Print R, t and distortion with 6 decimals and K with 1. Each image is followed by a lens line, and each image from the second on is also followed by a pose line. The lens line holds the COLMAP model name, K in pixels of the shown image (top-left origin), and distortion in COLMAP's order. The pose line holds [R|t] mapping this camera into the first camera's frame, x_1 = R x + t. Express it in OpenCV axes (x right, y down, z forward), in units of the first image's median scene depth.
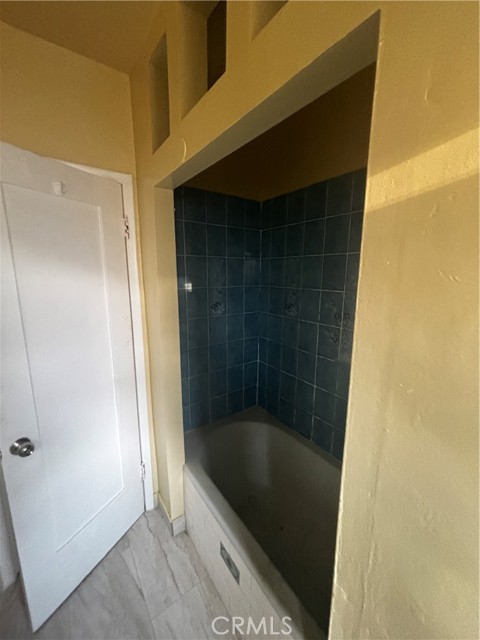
lens RADIAL K [[257.6, 0, 241.8], [0, 257.6, 318.4], [0, 0, 1]] dist [-0.001988, -0.000054]
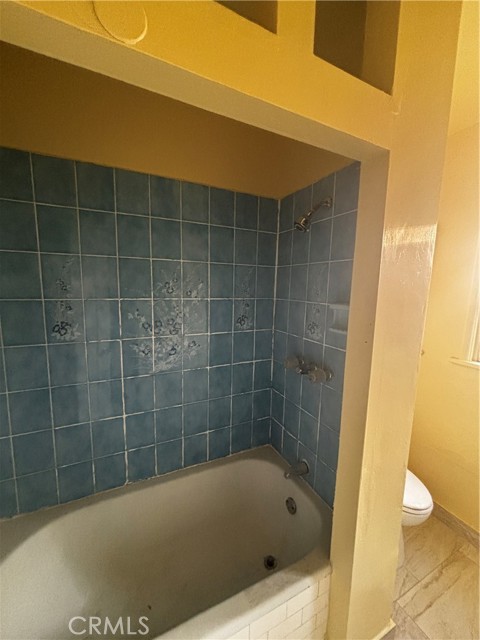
lens RADIAL K [[257.6, 0, 241.4], [0, 257.6, 319.6], [0, 0, 1]] dist [-0.001988, -0.000054]
pose [[0.182157, -0.132320, 0.974325, -0.449000], [0.163807, 0.981140, 0.102621, -0.067734], [-0.969529, 0.140908, 0.200397, 0.476356]]
